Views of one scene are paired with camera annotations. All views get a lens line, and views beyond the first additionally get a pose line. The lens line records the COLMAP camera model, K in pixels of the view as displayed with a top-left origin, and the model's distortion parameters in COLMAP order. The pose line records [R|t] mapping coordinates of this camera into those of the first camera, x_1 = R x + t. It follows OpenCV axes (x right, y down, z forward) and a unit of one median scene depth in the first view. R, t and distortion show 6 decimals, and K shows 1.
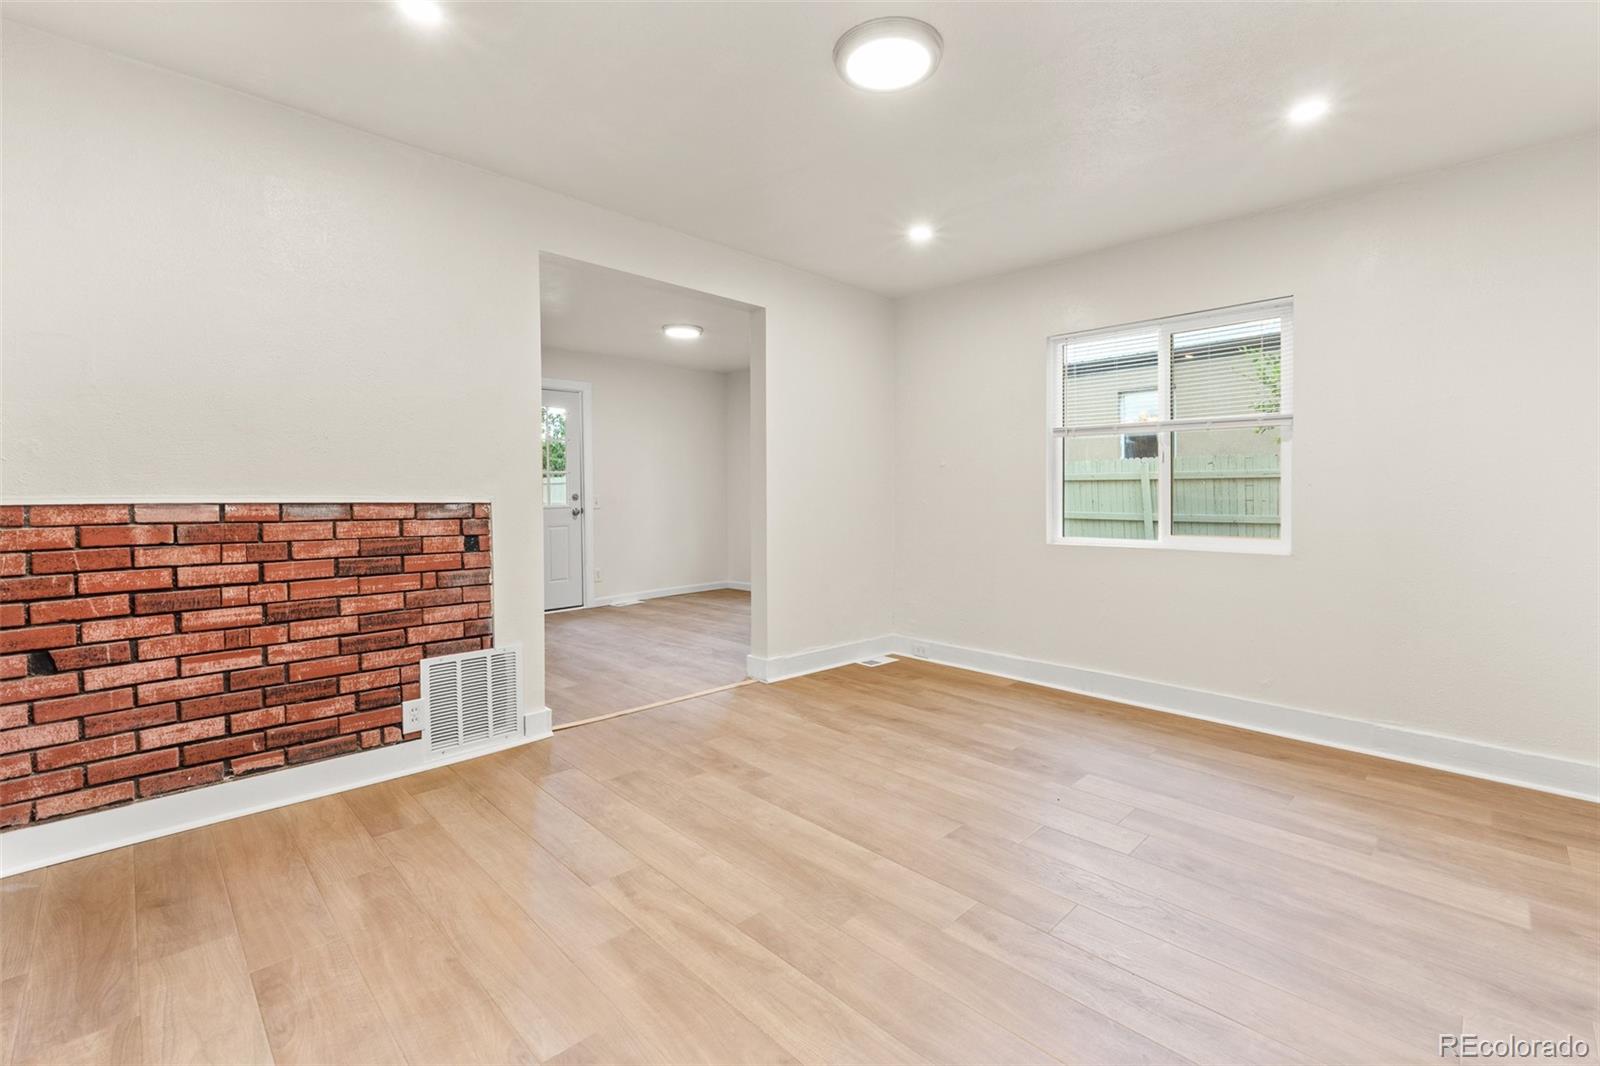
lens RADIAL K [[698.1, 0, 803.8], [0, 698.1, 499.2], [0, 0, 1]] dist [-0.002667, -0.000308]
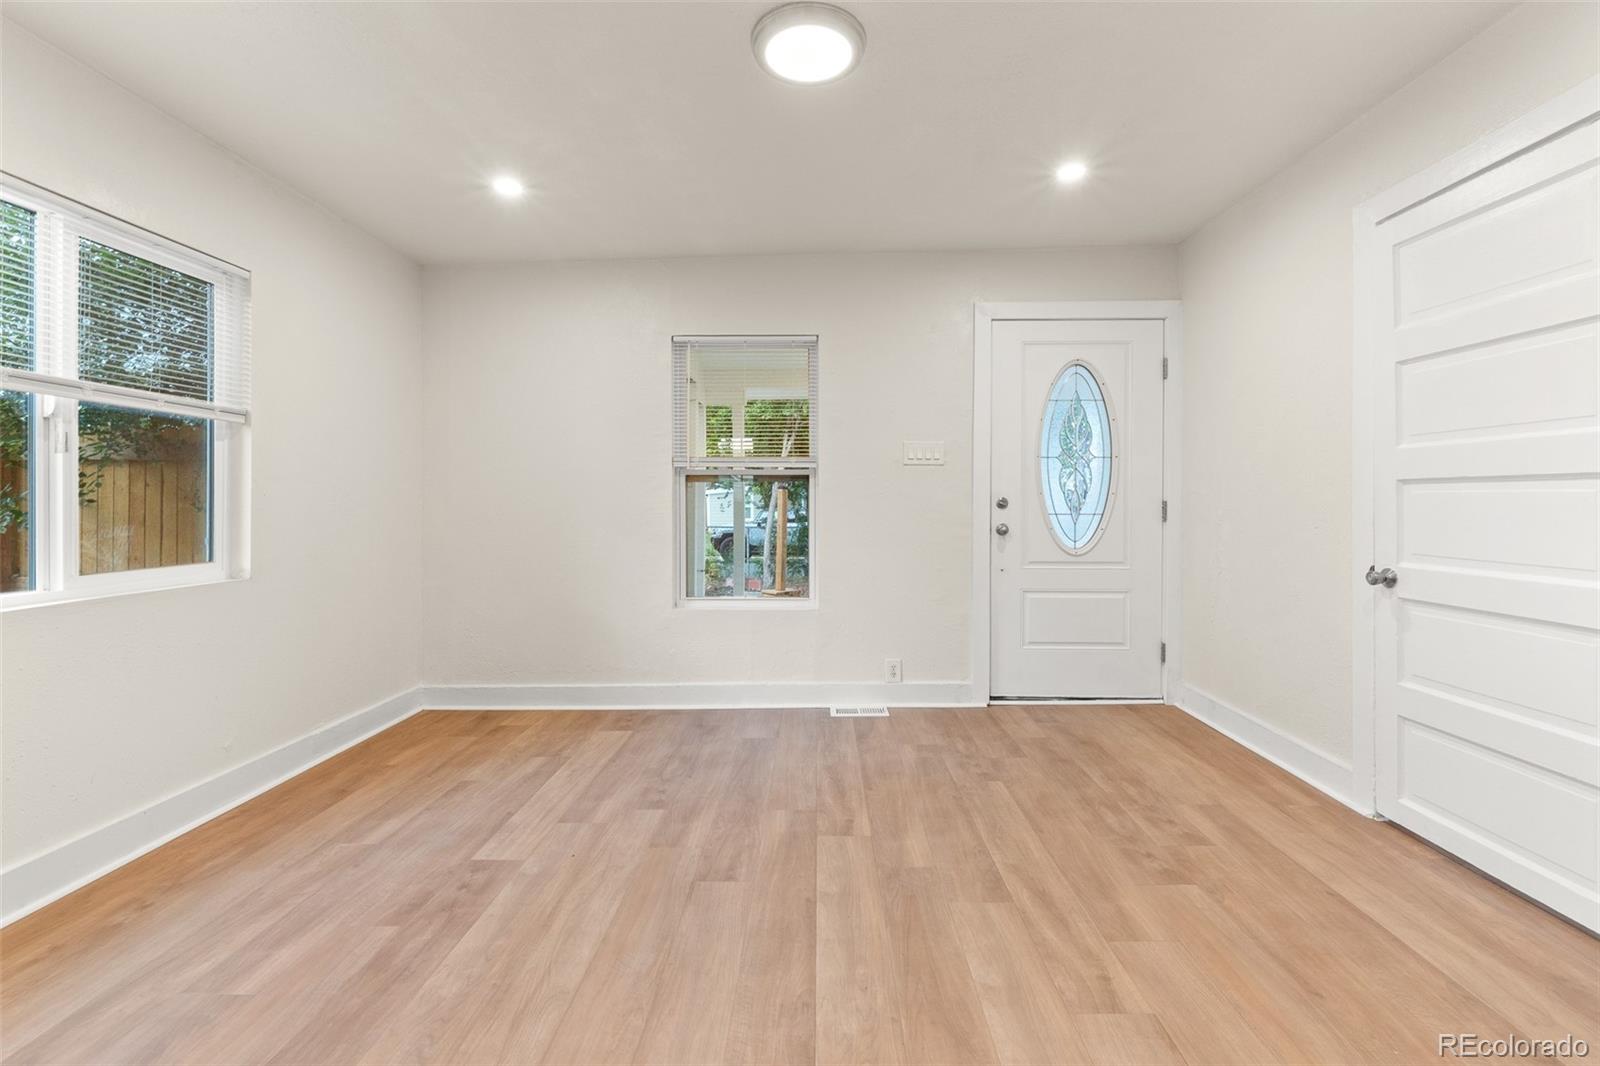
lens RADIAL K [[681.5, 0, 803.4], [0, 681.5, 500.0], [0, 0, 1]] dist [-0.002913, -0.000642]
pose [[-0.695195, 0.006812, 0.718789, -0.426212], [0.009811, 0.999952, 0.000012, -0.008539], [-0.718754, 0.007060, -0.695229, 1.320102]]
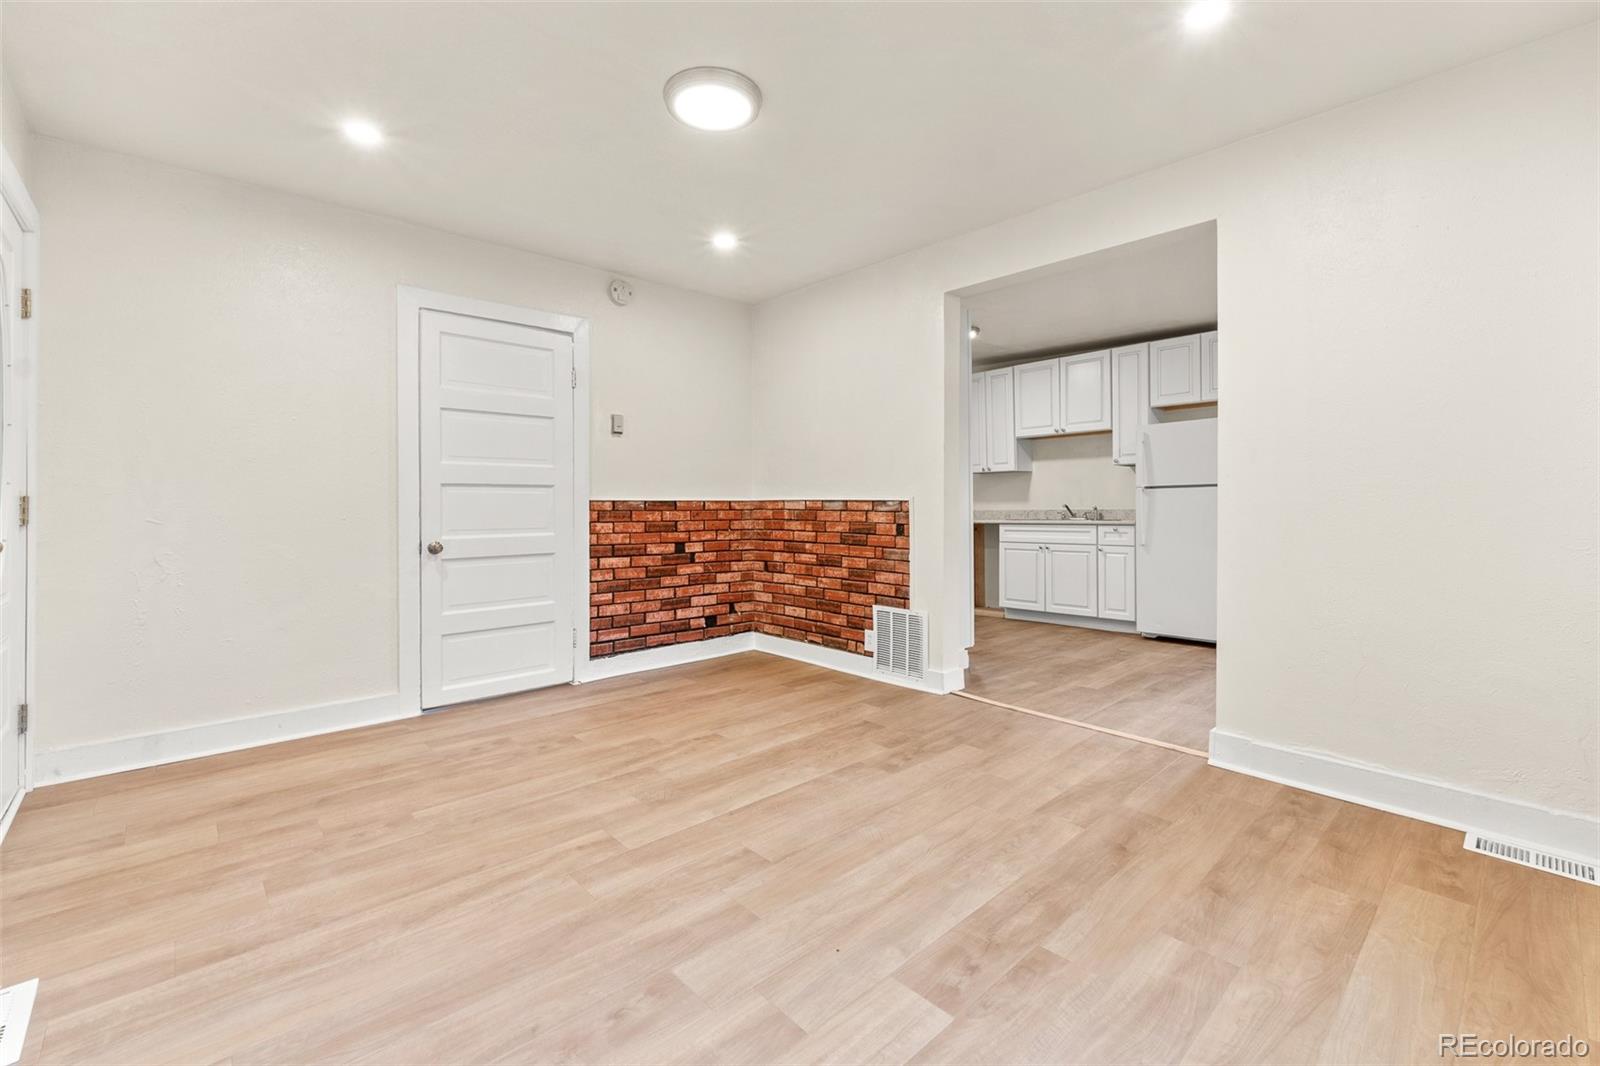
lens RADIAL K [[681.5, 0, 803.4], [0, 681.5, 500.0], [0, 0, 1]] dist [-0.002913, -0.000642]
pose [[-0.039528, -0.000793, -0.999218, 0.964317], [-0.001531, 0.999999, -0.000733, 0.006081], [0.999217, 0.001501, -0.039529, 0.949273]]
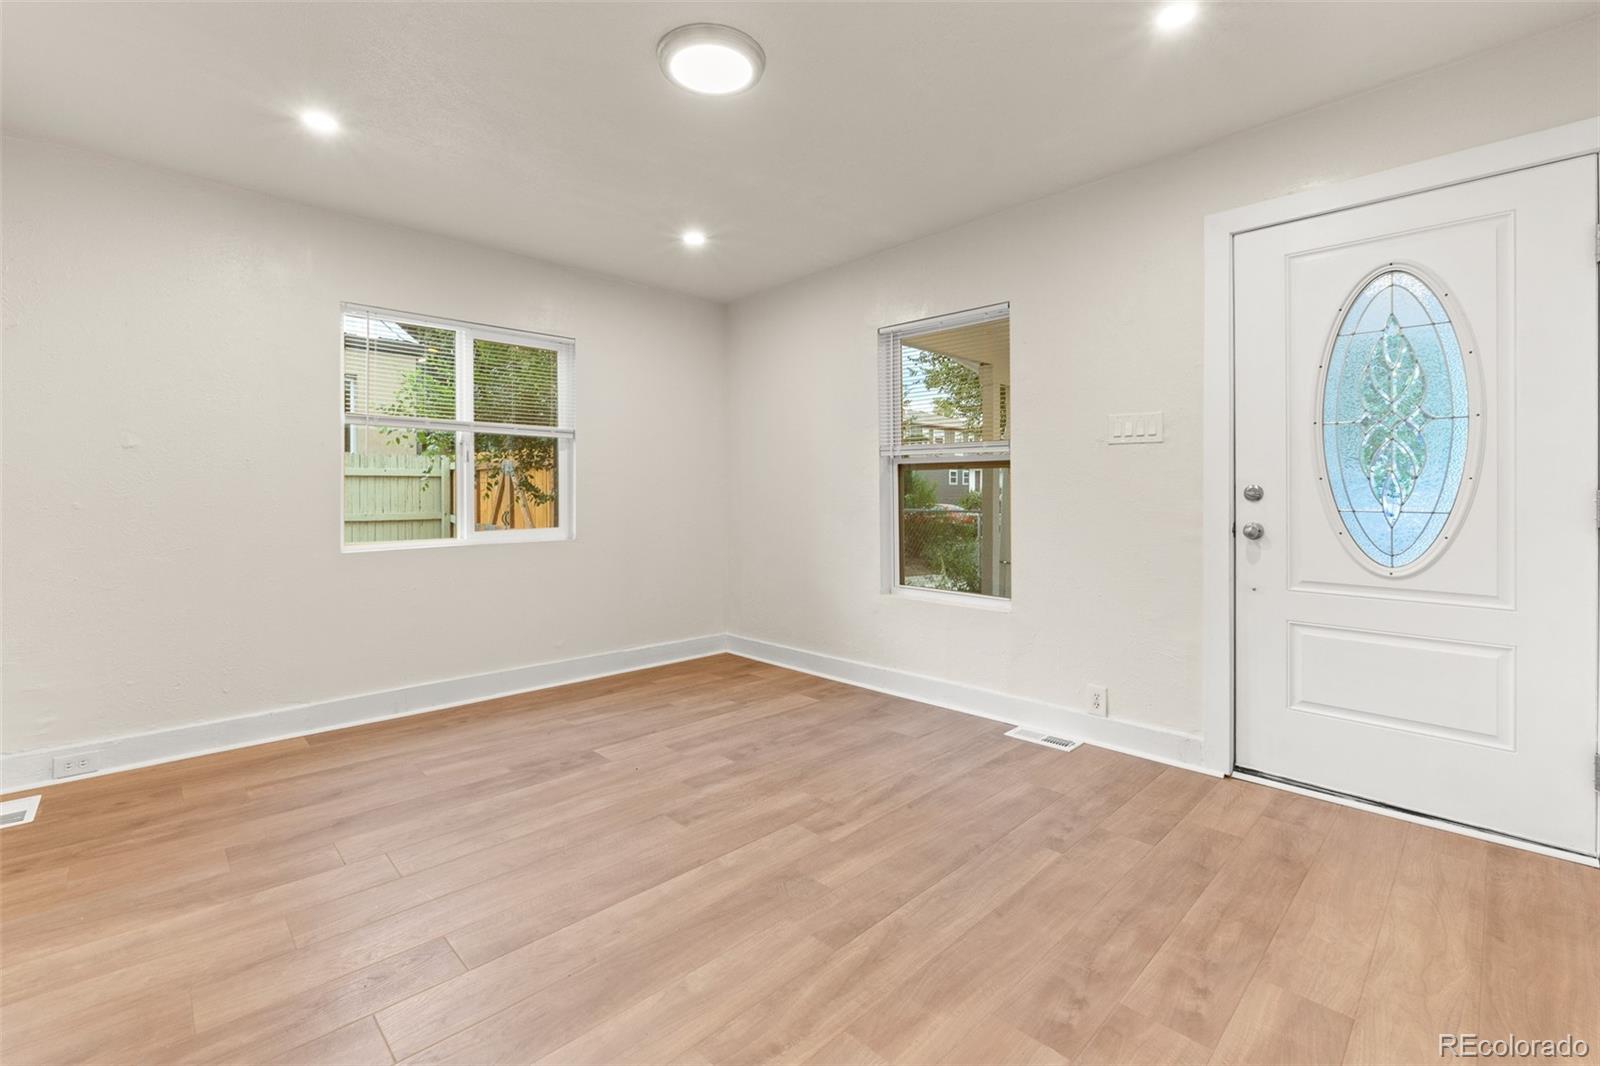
lens RADIAL K [[690.5, 0, 802.7], [0, 690.5, 499.4], [0, 0, 1]] dist [-0.003972, -0.000506]
pose [[0.004716, -0.009834, 0.999941, -0.688622], [0.007386, 0.999925, 0.009799, -0.004036], [-0.999962, 0.007339, 0.004788, 0.697816]]
